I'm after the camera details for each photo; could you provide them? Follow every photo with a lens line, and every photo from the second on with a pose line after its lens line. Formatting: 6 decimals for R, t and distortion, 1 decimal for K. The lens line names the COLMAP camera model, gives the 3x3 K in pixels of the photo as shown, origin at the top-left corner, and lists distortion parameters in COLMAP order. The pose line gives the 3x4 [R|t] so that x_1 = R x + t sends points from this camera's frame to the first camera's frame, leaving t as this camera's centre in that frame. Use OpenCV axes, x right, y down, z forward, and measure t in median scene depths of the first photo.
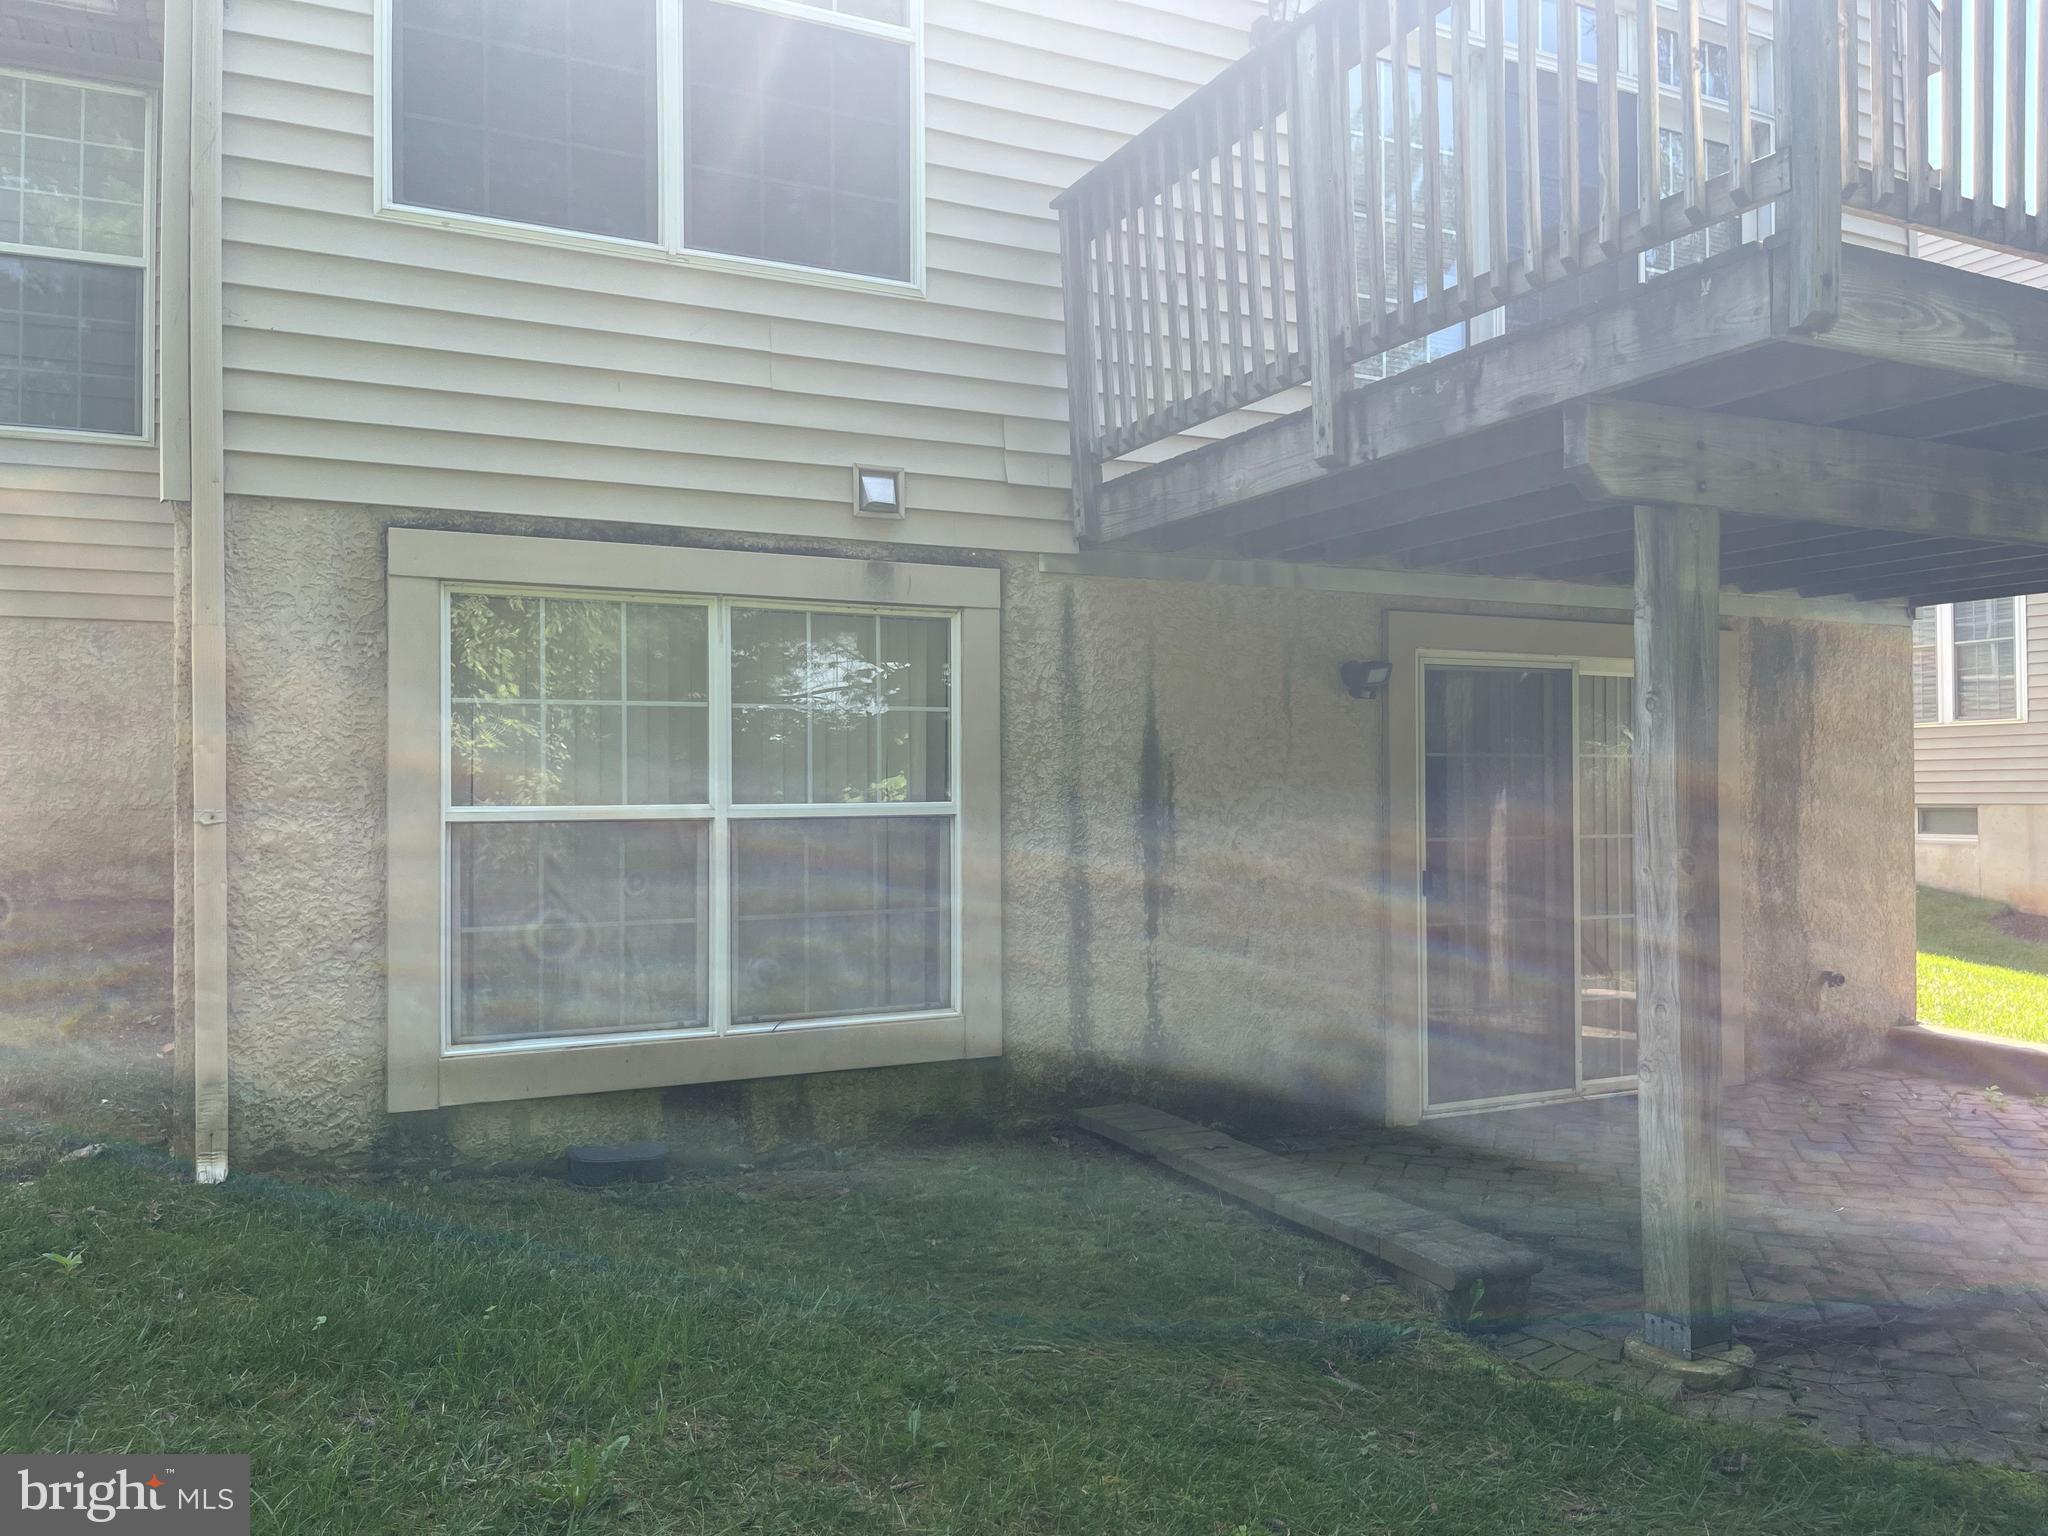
lens RADIAL K [[1553.7, 0, 1017.5], [0, 1553.7, 780.2], [0, 0, 1]] dist [0.040714, -0.060445]
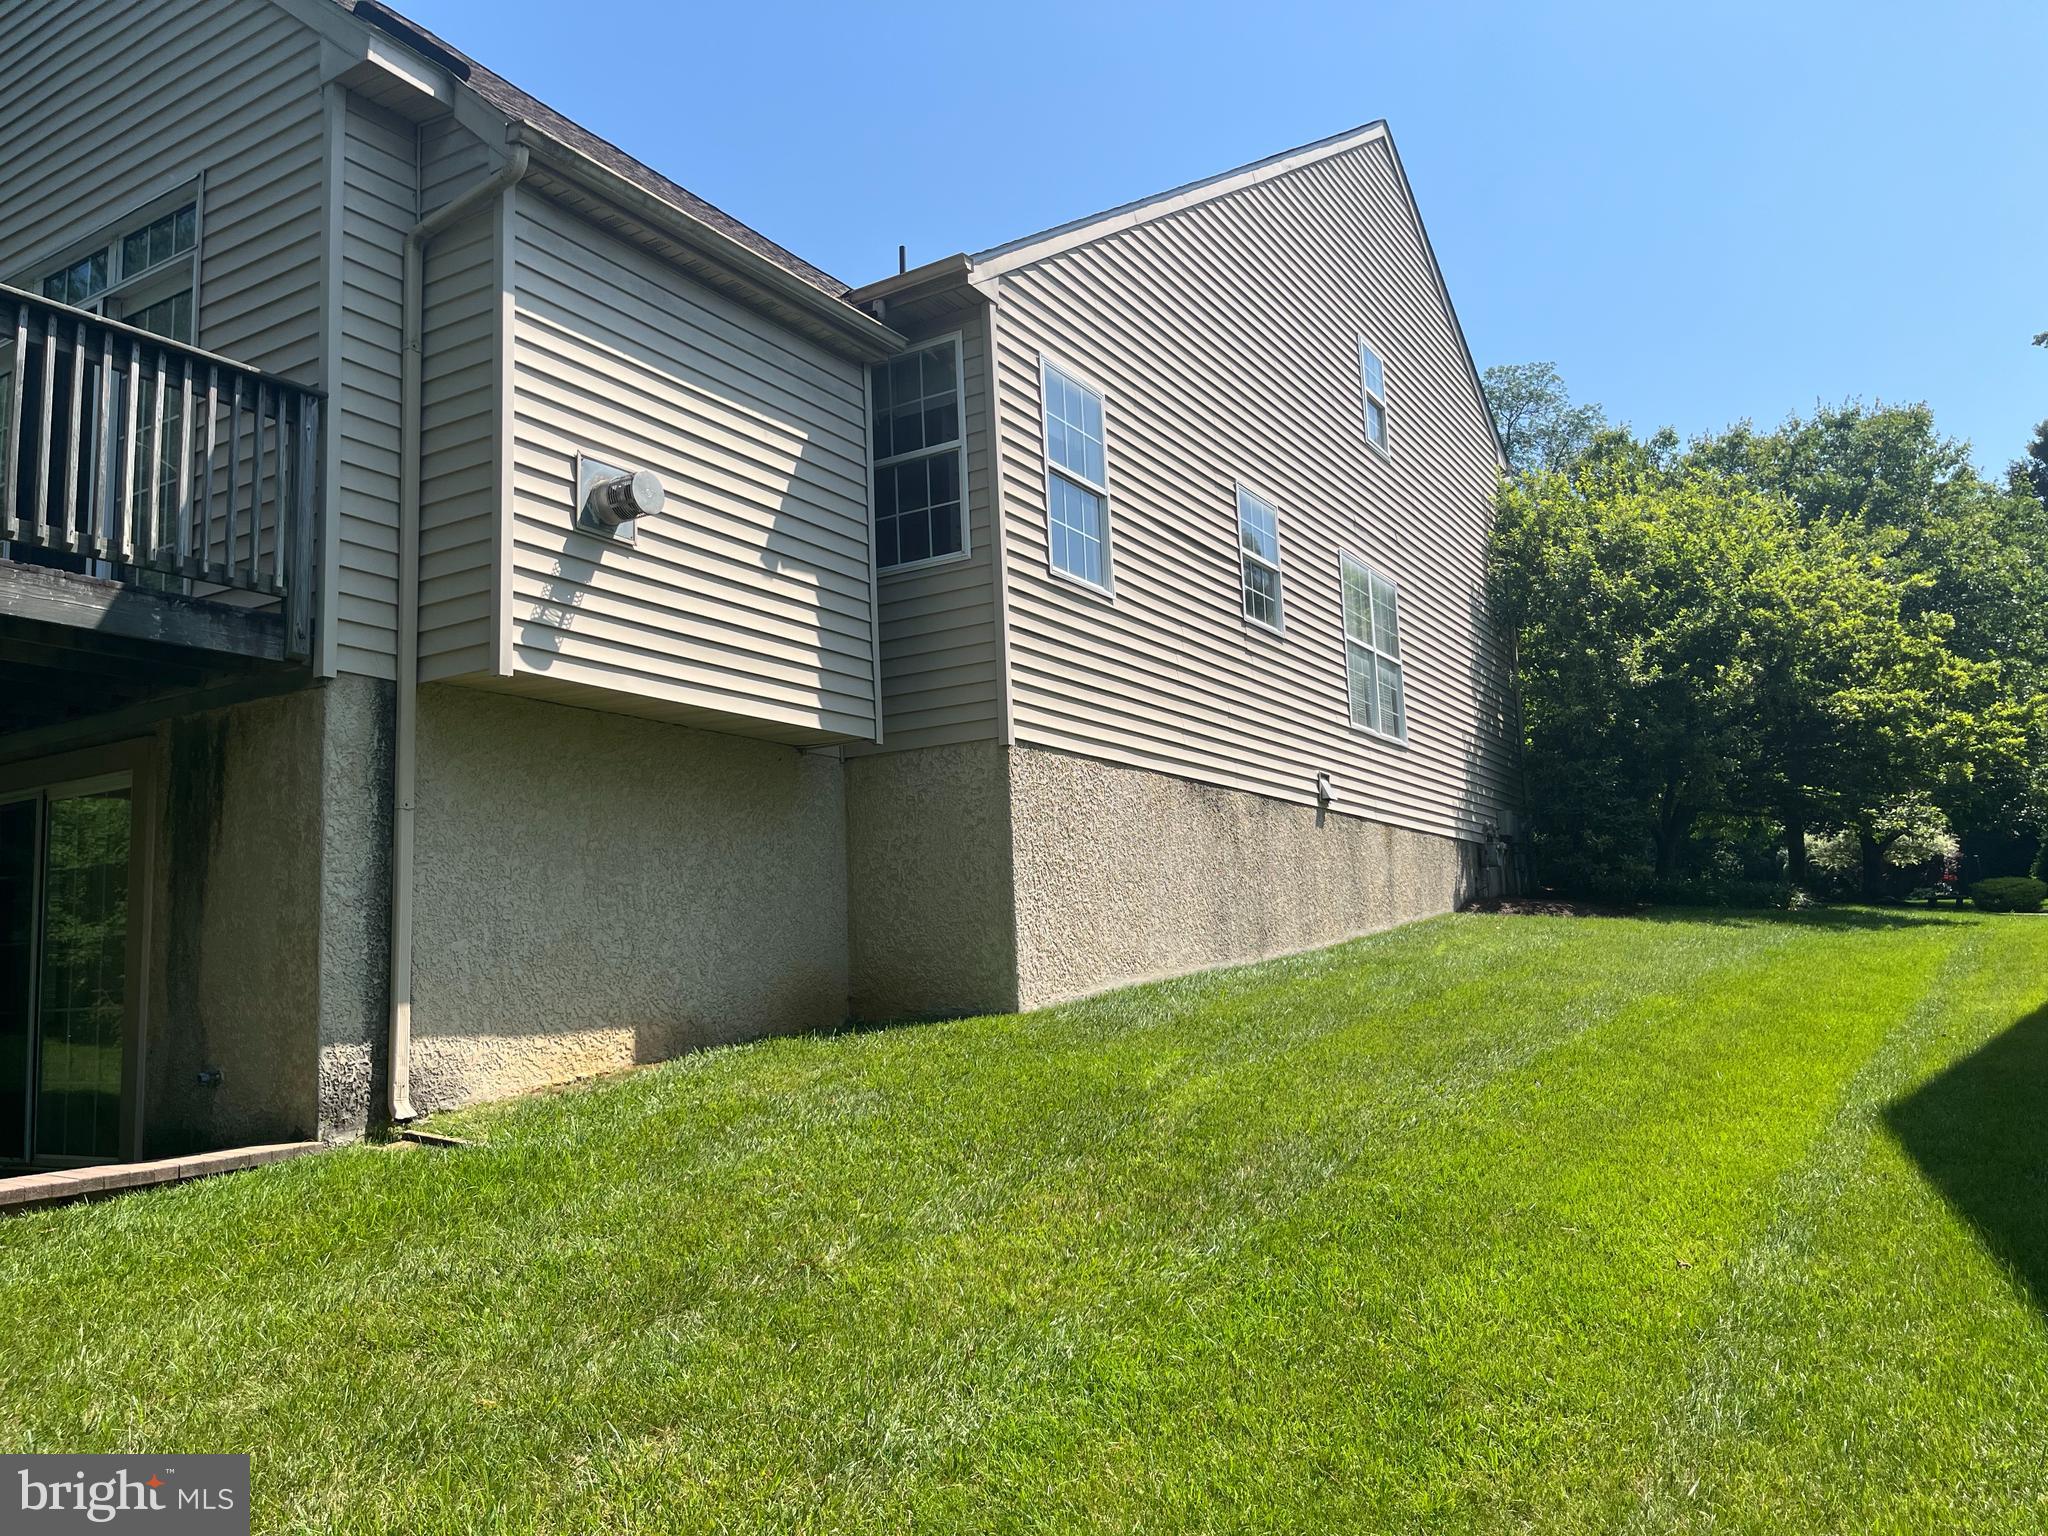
lens RADIAL K [[1553.7, 0, 1009.4], [0, 1553.7, 773.9], [0, 0, 1]] dist [0.040714, -0.060445]
pose [[0.545457, -0.132837, -0.827545, 1.933379], [0.045362, 0.990592, -0.129110, 0.107815], [0.836910, 0.032885, 0.546351, 1.069090]]
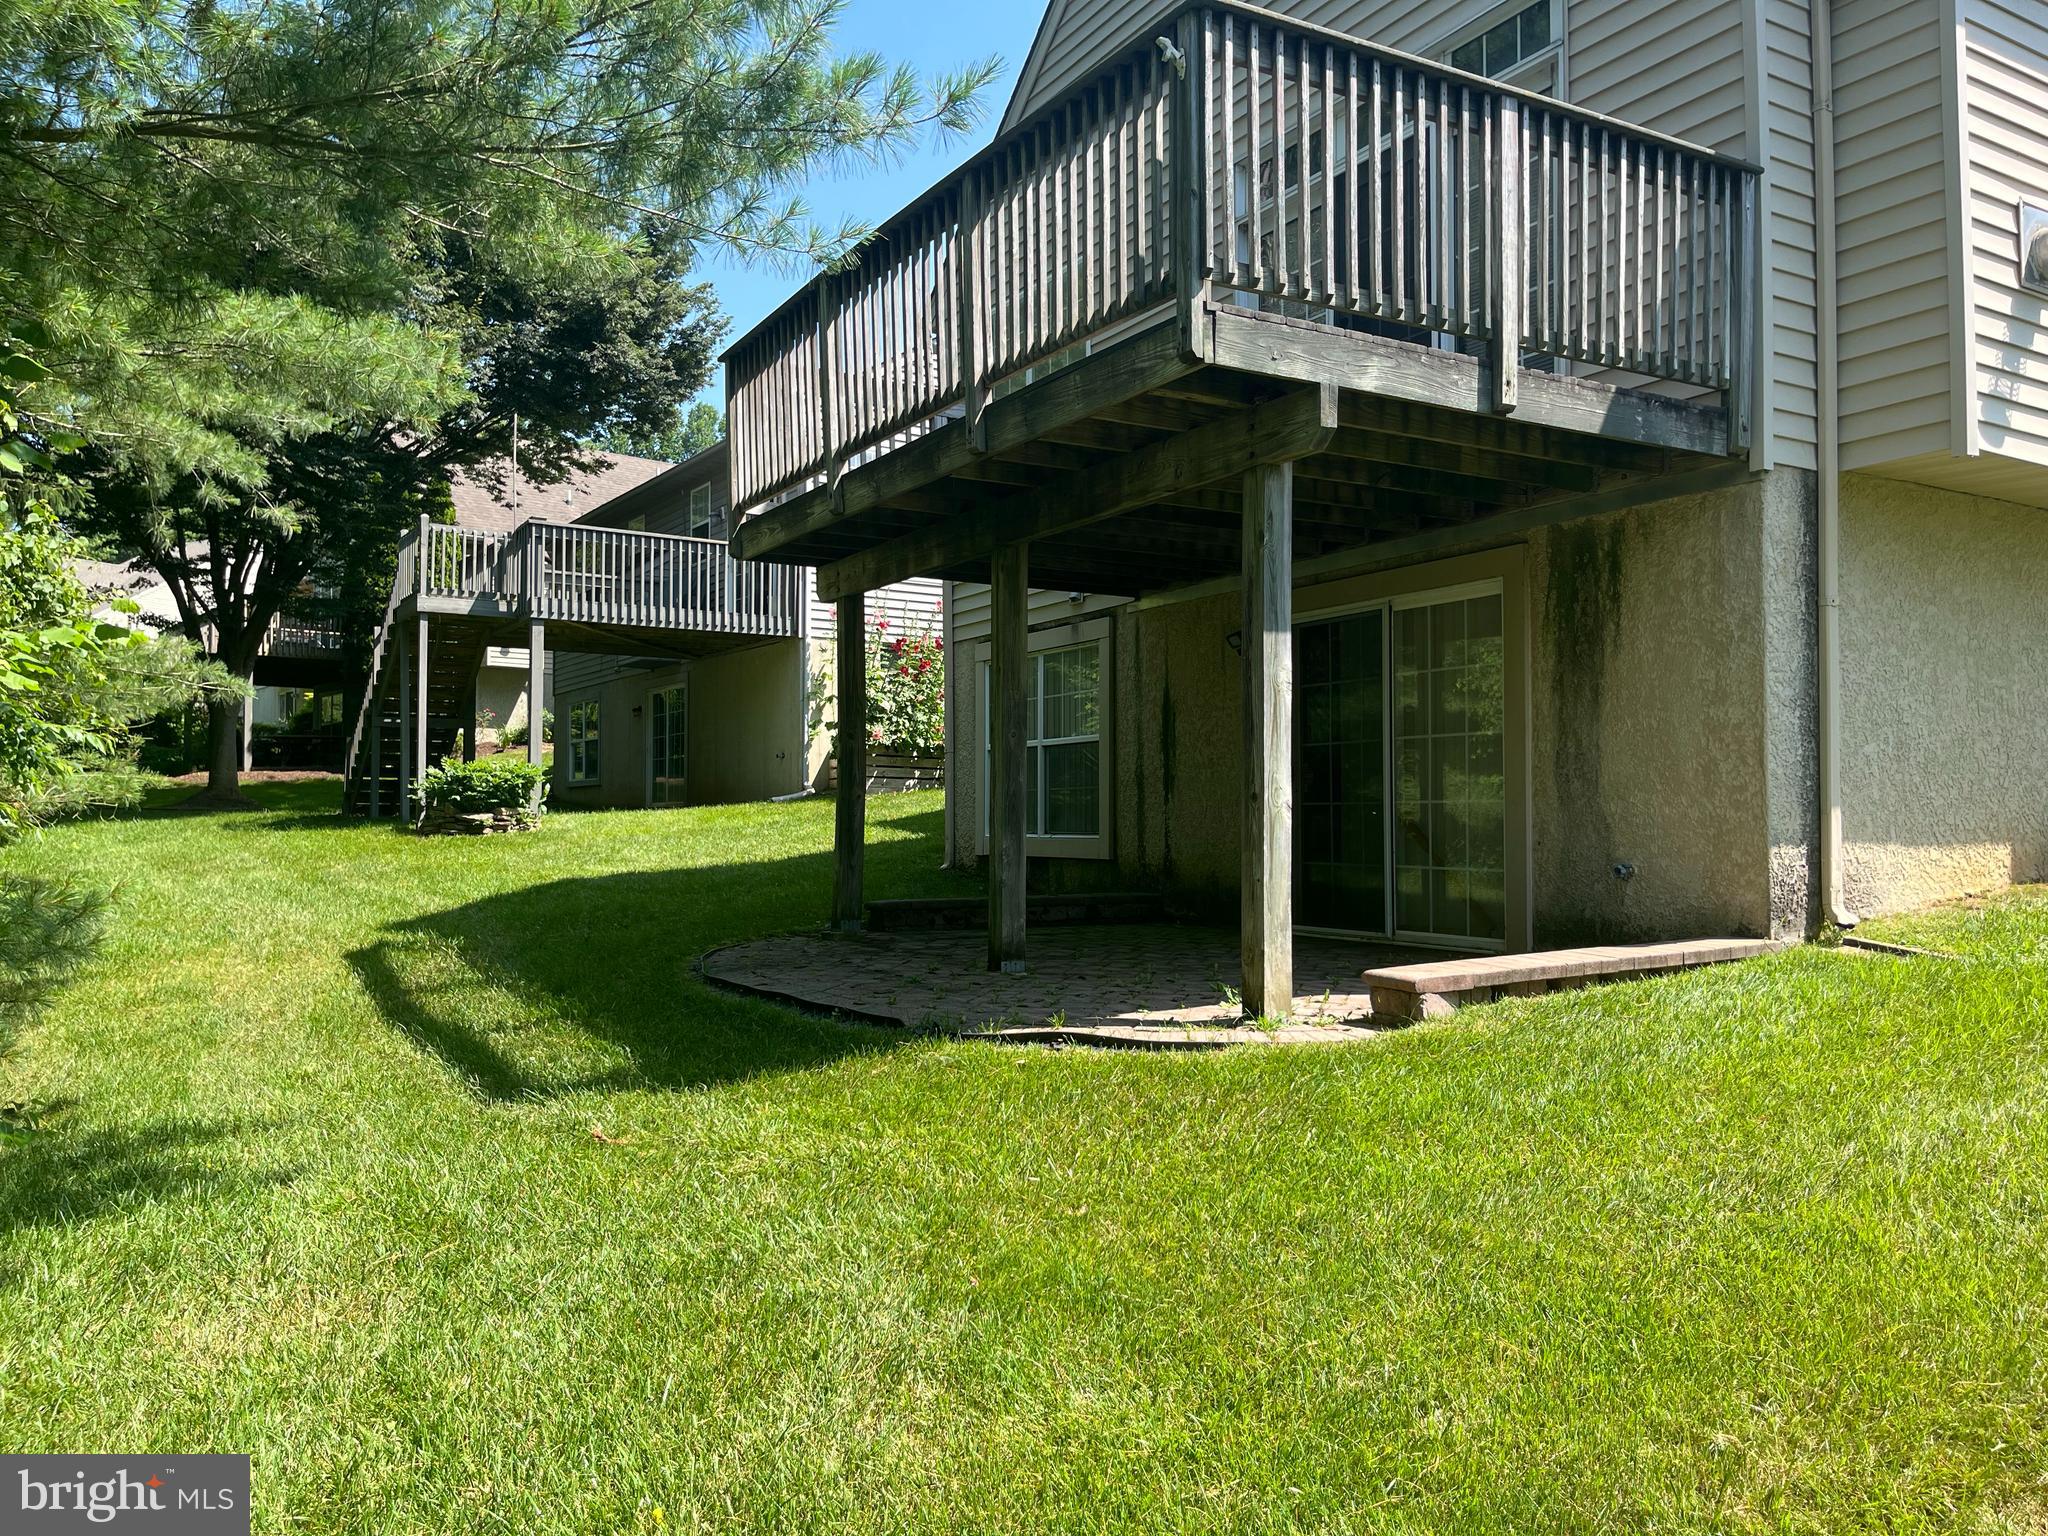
lens RADIAL K [[1553.7, 0, 1025.0], [0, 1553.7, 770.8], [0, 0, 1]] dist [0.040714, -0.060445]
pose [[0.079237, -0.029573, -0.996417, 1.782908], [0.007656, 0.999548, -0.029057, 0.108799], [0.996826, -0.005326, 0.079428, 0.663216]]
